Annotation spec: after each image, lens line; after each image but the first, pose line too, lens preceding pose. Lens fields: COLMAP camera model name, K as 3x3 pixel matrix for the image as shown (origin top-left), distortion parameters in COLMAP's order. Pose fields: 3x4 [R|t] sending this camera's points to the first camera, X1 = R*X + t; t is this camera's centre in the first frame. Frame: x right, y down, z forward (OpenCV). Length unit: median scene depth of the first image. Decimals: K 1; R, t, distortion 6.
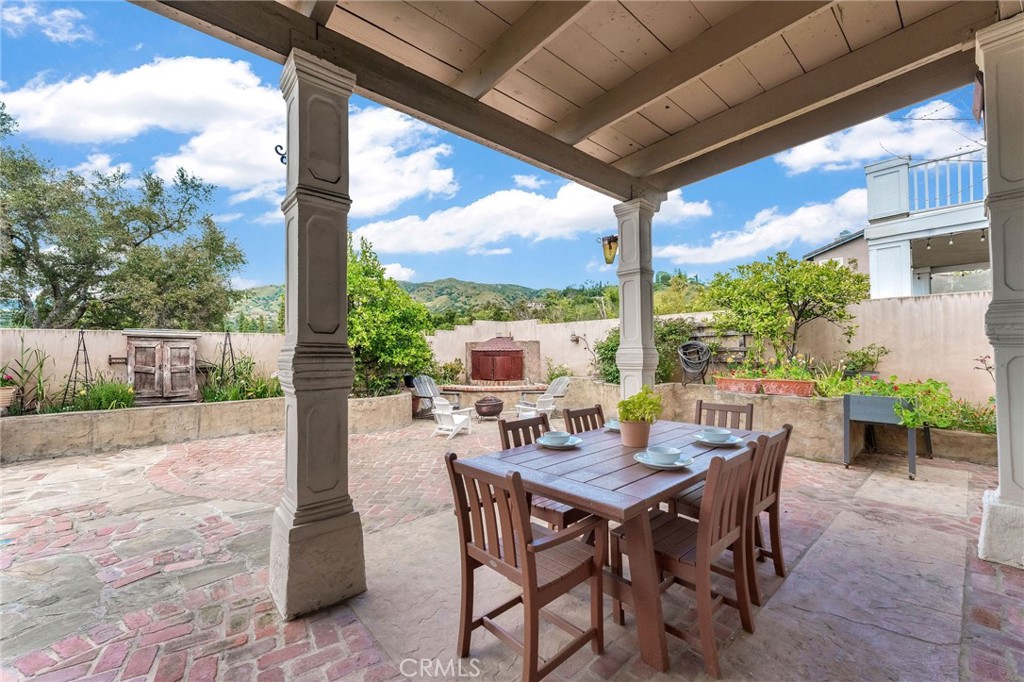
lens RADIAL K [[418.3, 0, 512.0], [0, 418.3, 341.0], [0, 0, 1]] dist [-0.000025, -0.000199]
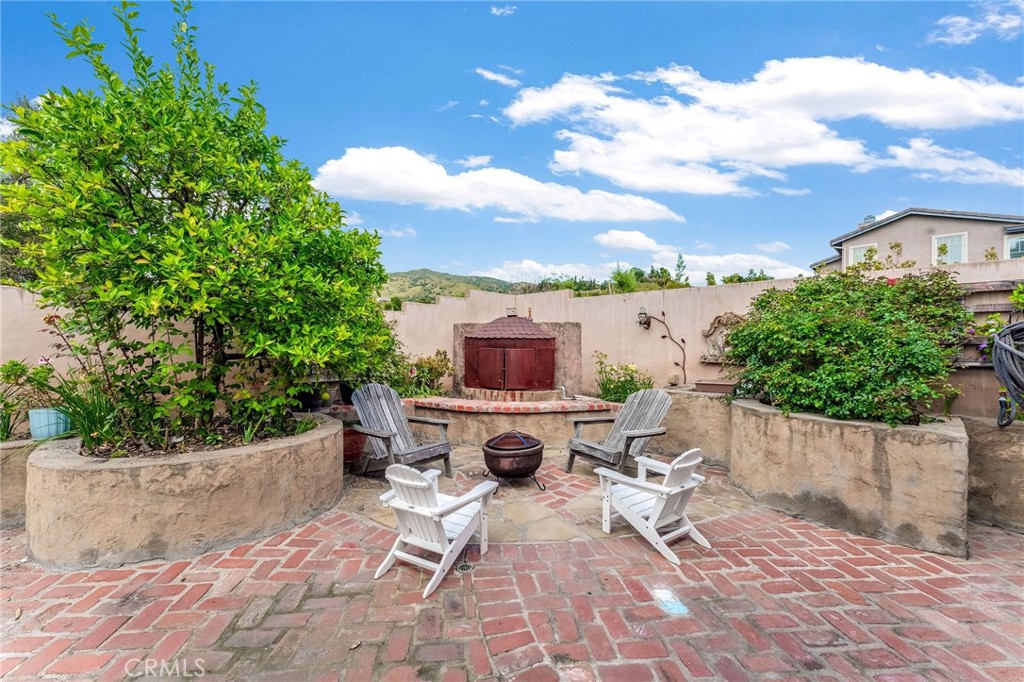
lens RADIAL K [[418.3, 0, 512.0], [0, 418.3, 341.0], [0, 0, 1]] dist [-0.000025, -0.000199]
pose [[0.997856, 0.017914, 0.062945, -0.071304], [-0.018973, 0.999688, 0.016270, 0.017984], [-0.062634, -0.017429, 0.997884, 0.433878]]
